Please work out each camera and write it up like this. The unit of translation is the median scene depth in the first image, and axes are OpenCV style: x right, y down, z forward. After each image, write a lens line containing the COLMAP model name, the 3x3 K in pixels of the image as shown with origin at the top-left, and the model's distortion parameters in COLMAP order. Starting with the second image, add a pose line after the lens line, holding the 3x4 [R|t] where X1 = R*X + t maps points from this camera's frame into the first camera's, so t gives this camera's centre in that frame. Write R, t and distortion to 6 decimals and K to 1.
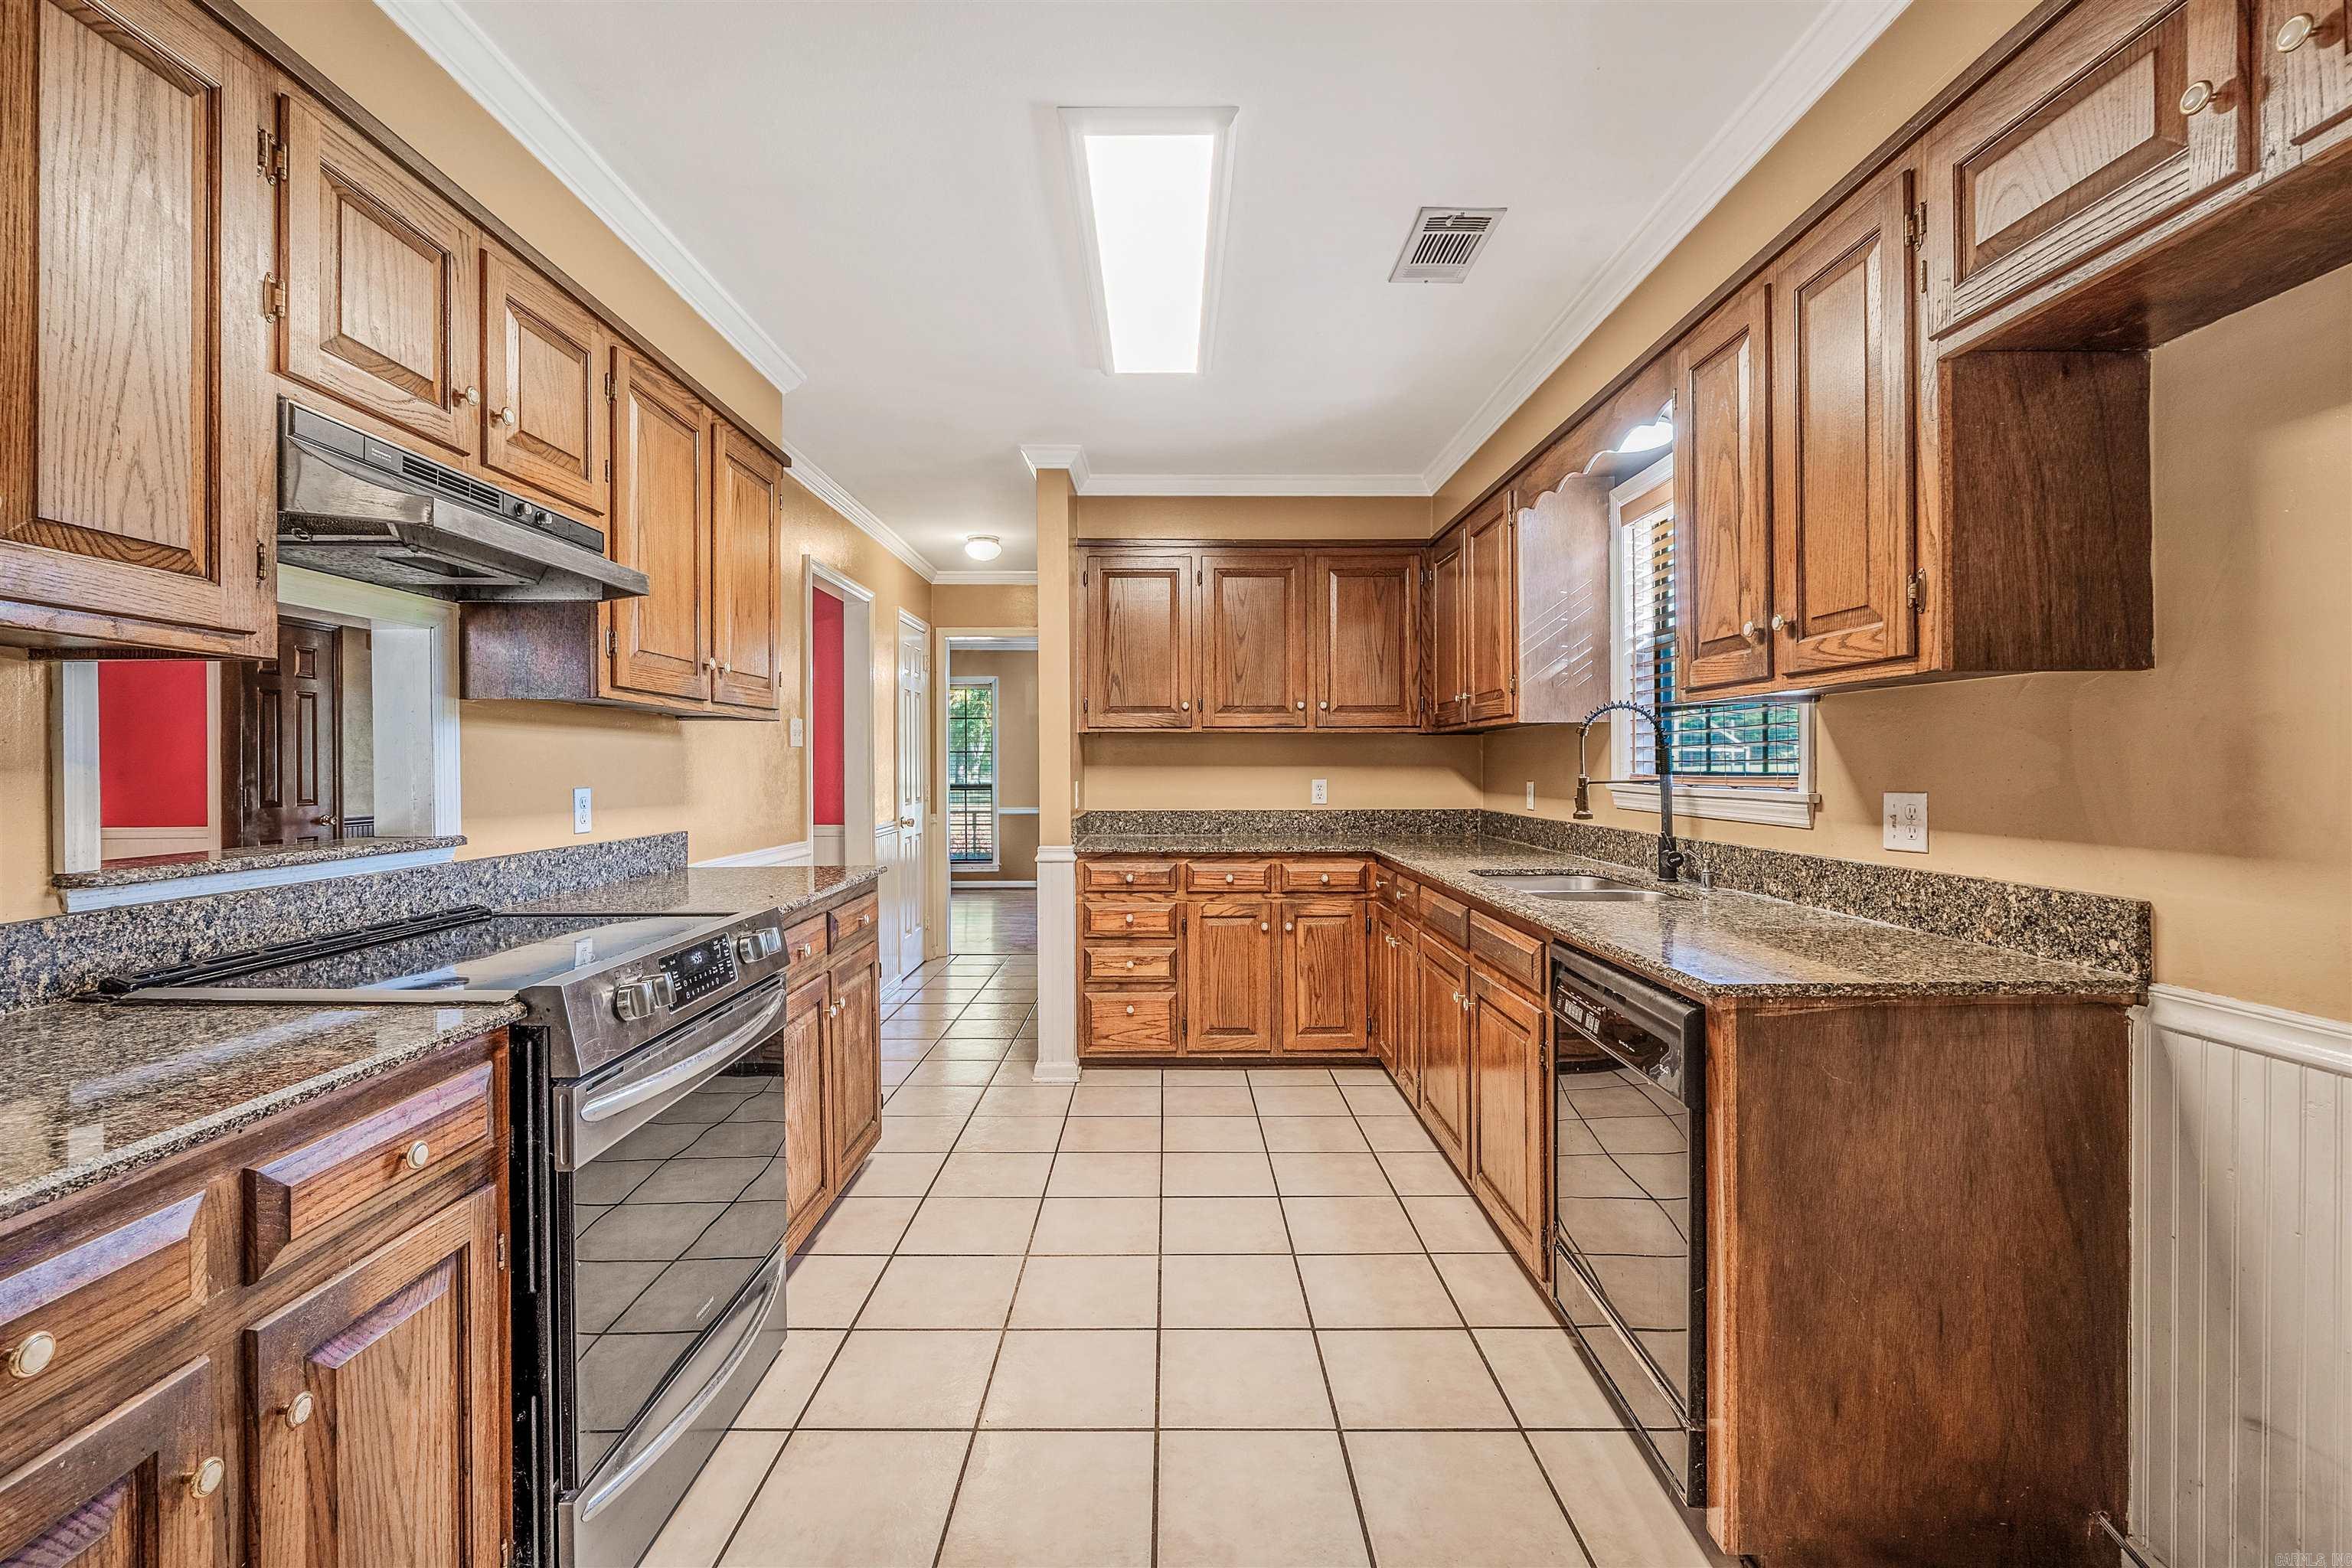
lens RADIAL K [[1015.8, 0, 1169.1], [0, 1015.8, 768.6], [0, 0, 1]] dist [-0.005325, -0.000669]
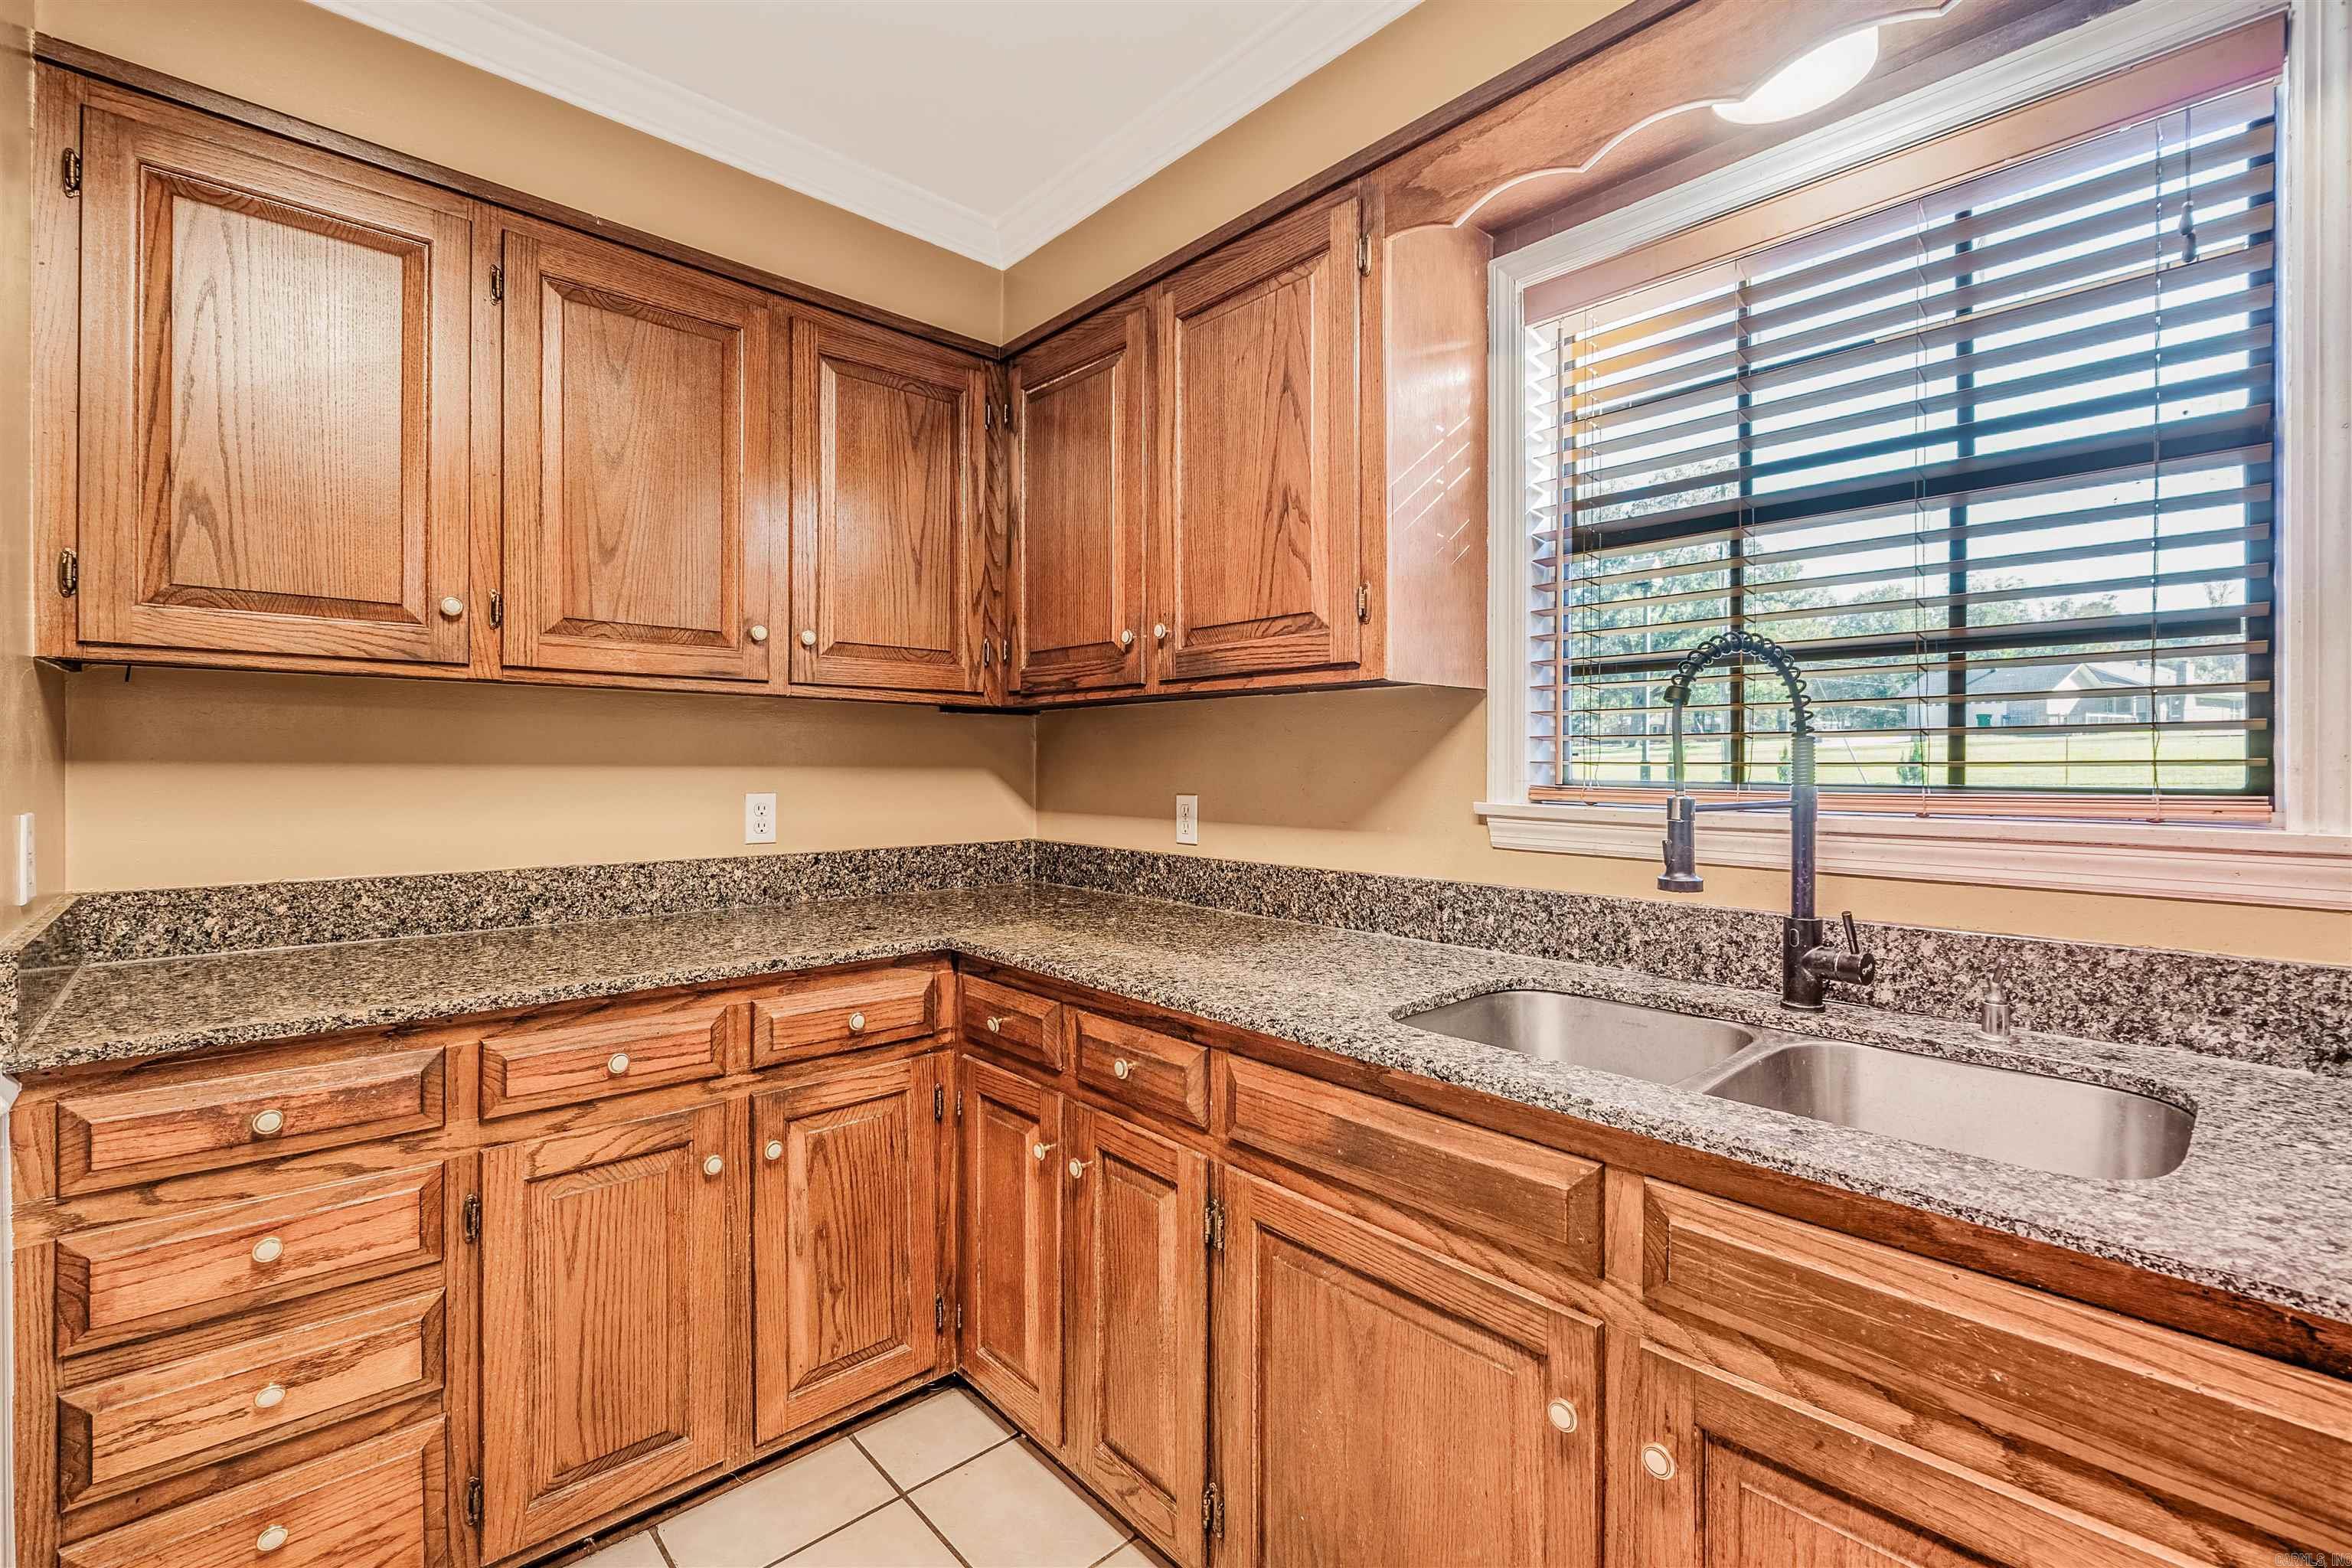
lens RADIAL K [[1015.8, 0, 1173.6], [0, 1015.8, 770.8], [0, 0, 1]] dist [-0.005325, -0.000669]
pose [[0.738602, 0.001394, 0.674140, -0.053902], [-0.003330, 0.999993, 0.001579, -0.002875], [-0.674133, -0.003411, 0.738602, 0.736691]]
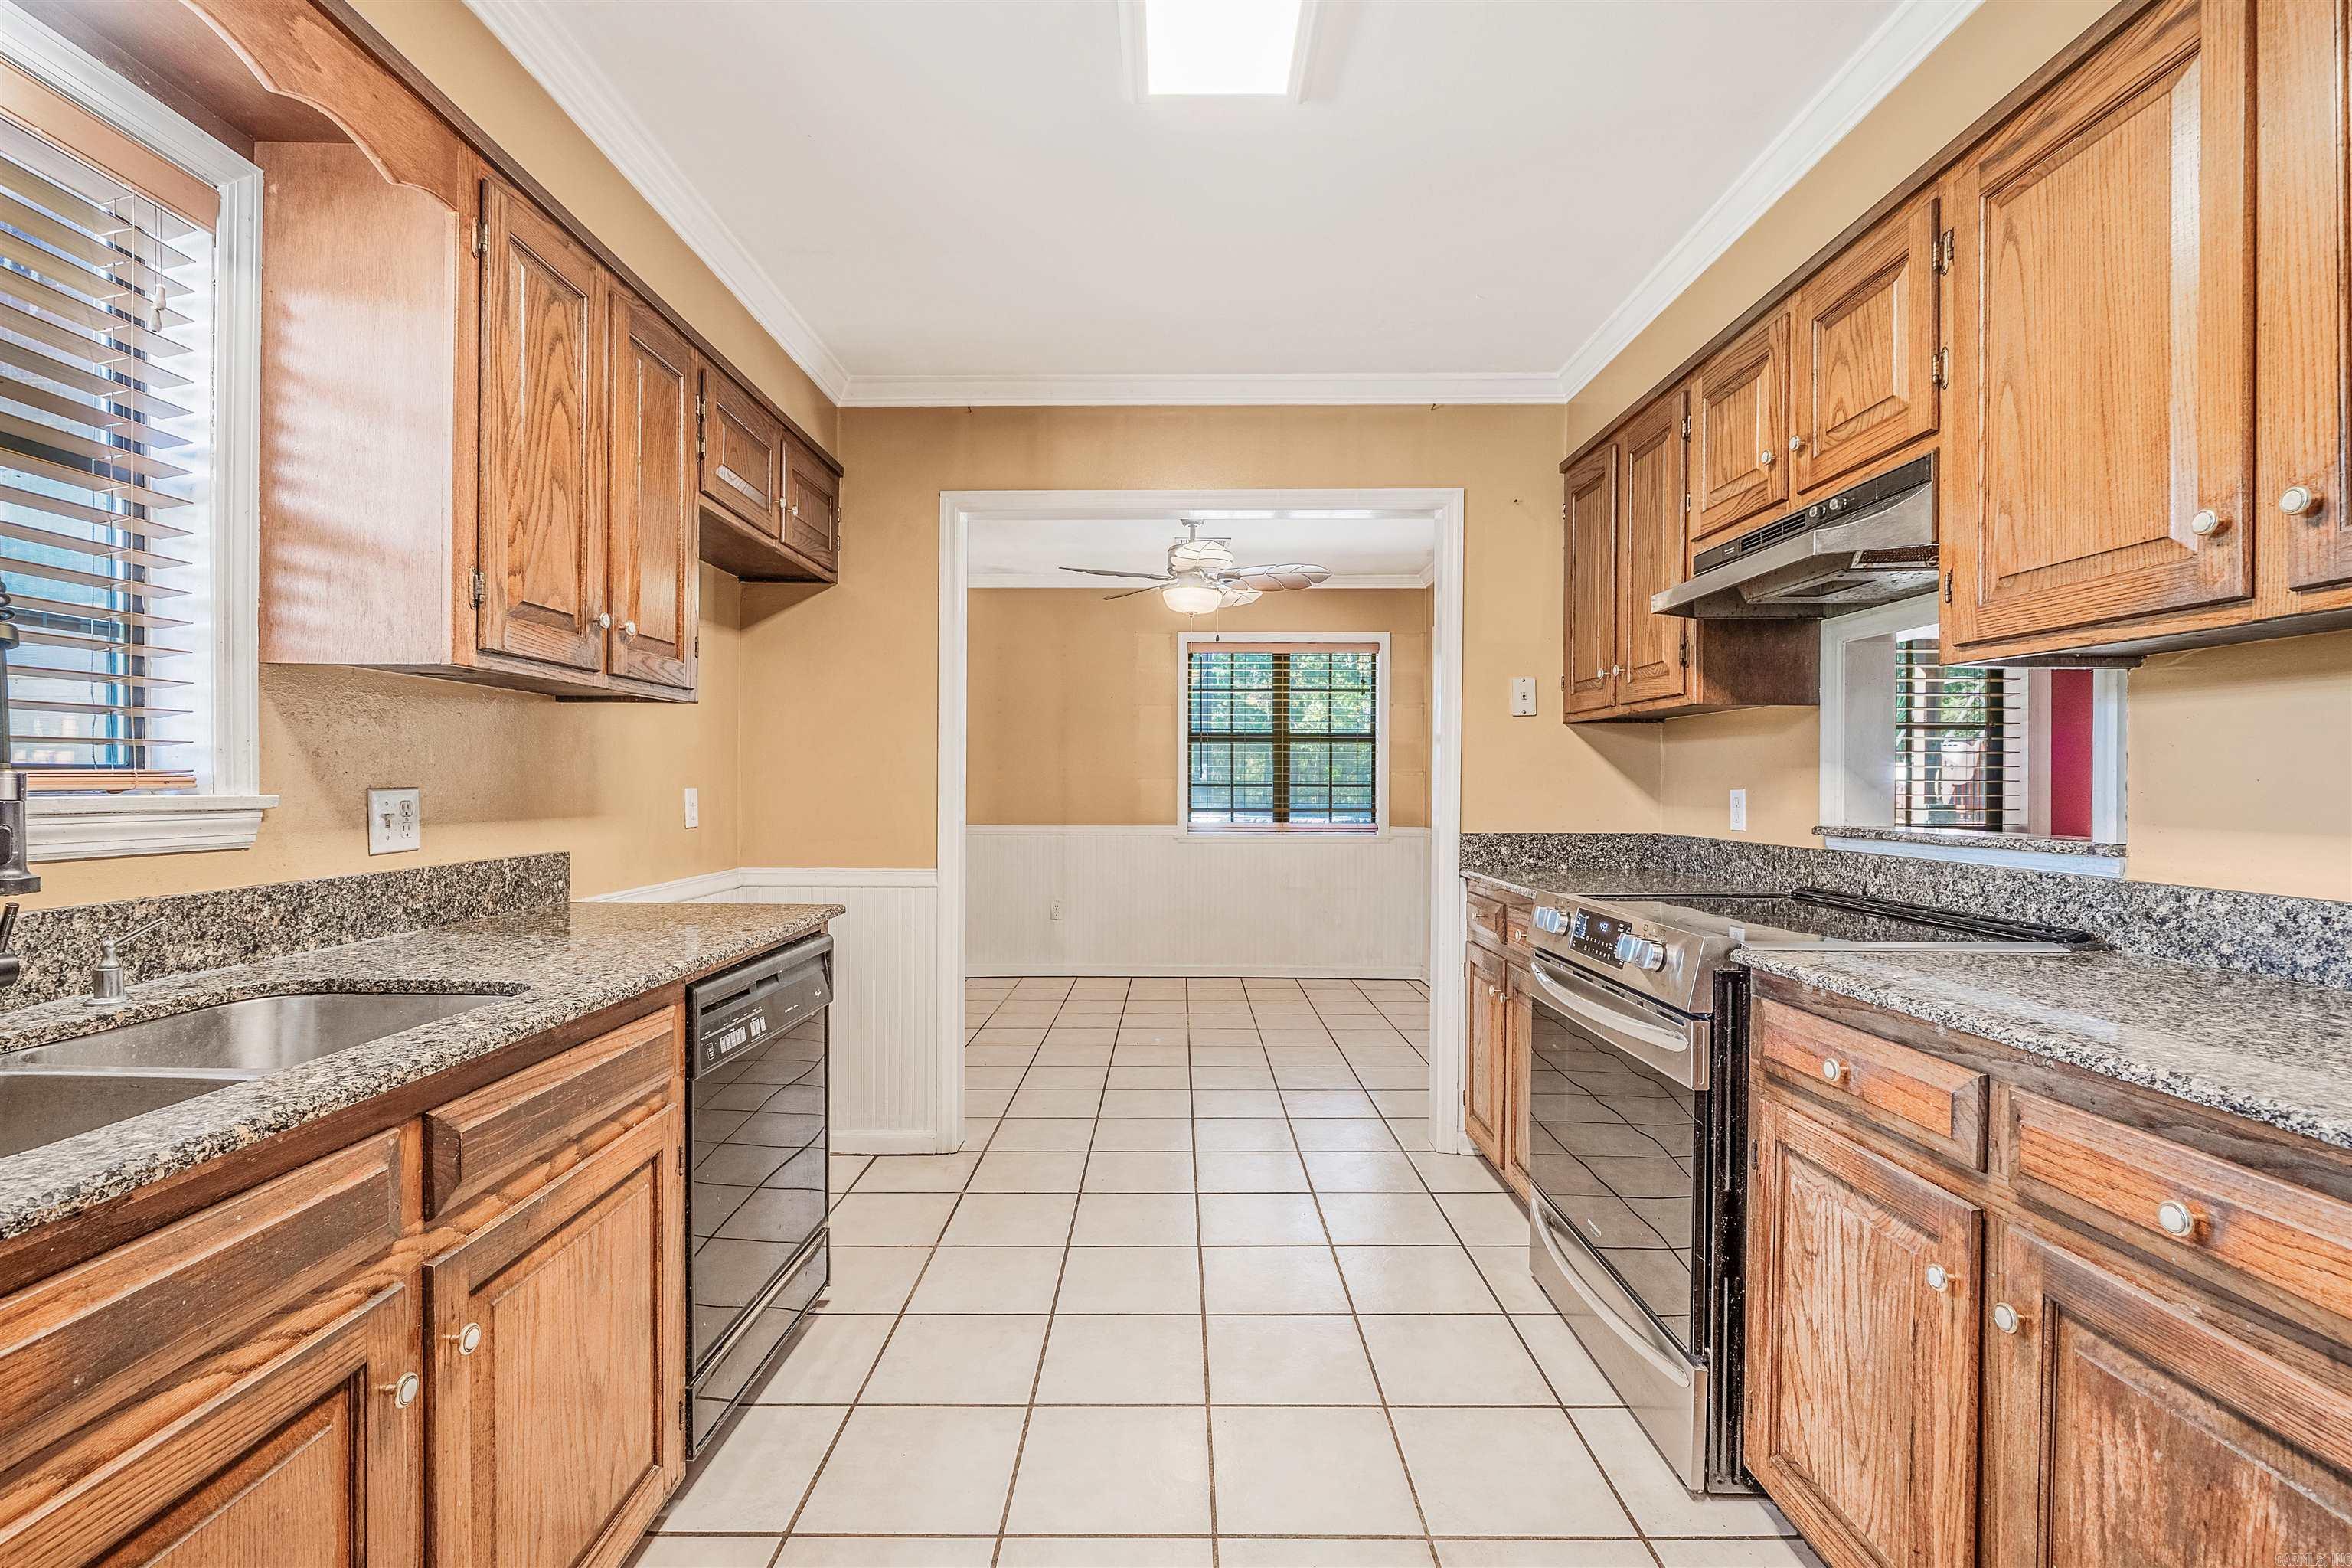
lens RADIAL K [[1015.8, 0, 1177.1], [0, 1015.8, 787.8], [0, 0, 1]] dist [-0.005325, -0.000669]
pose [[-0.999999, 0.001026, -0.000273, 0.011705], [0.001024, 0.999972, 0.007386, 0.010711], [0.000280, 0.007386, -0.999973, 1.201668]]
